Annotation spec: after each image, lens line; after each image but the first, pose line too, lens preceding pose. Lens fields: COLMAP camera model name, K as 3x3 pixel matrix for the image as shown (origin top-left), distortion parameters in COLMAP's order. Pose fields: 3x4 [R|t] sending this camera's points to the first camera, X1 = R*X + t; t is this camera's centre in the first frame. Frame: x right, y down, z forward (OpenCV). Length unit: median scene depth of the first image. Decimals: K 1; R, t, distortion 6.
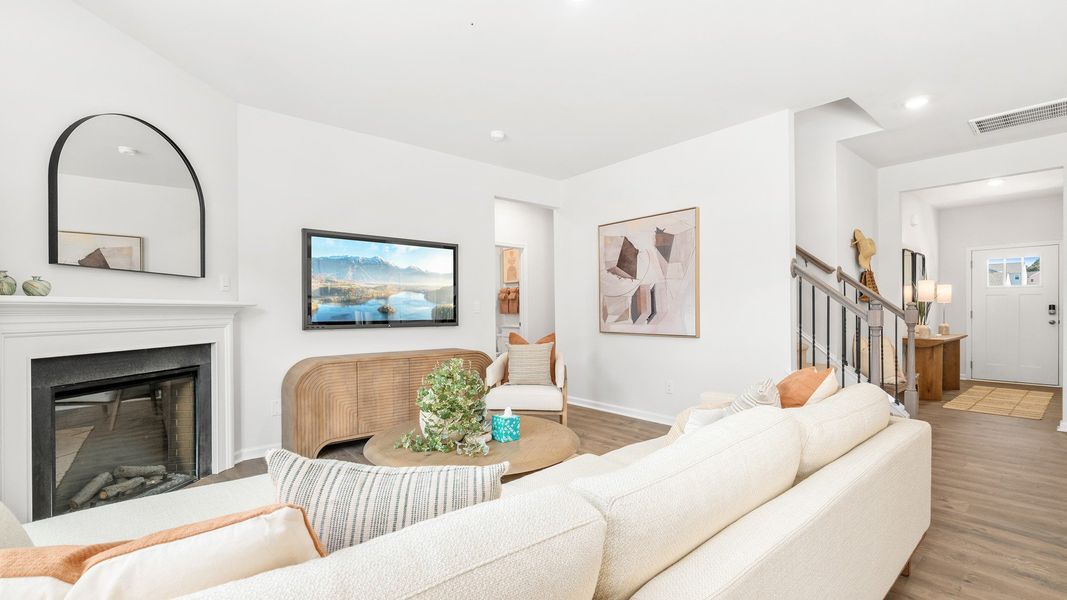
lens RADIAL K [[465.4, 0, 531.9], [0, 465.4, 305.5], [0, 0, 1]] dist [-0.000005, 0.000287]
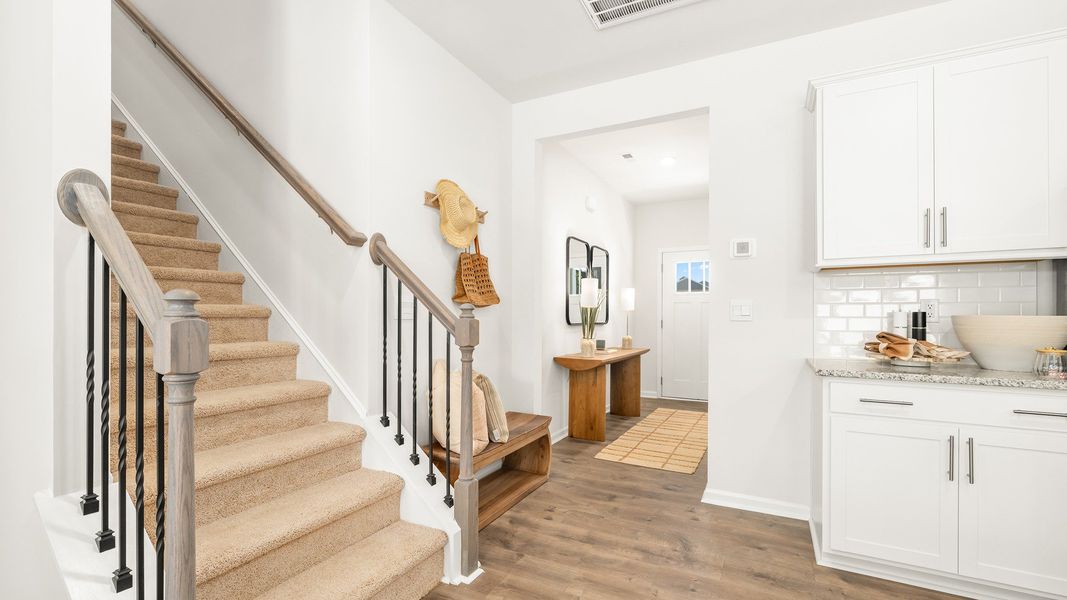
lens RADIAL K [[456.6, 0, 531.2], [0, 456.6, 314.9], [0, 0, 1]] dist [-0.000852, -0.000124]
pose [[0.925915, 0.005887, 0.377686, 0.475988], [-0.006789, 0.999976, 0.001055, 0.002656], [-0.377671, -0.003541, 0.925933, 0.355524]]
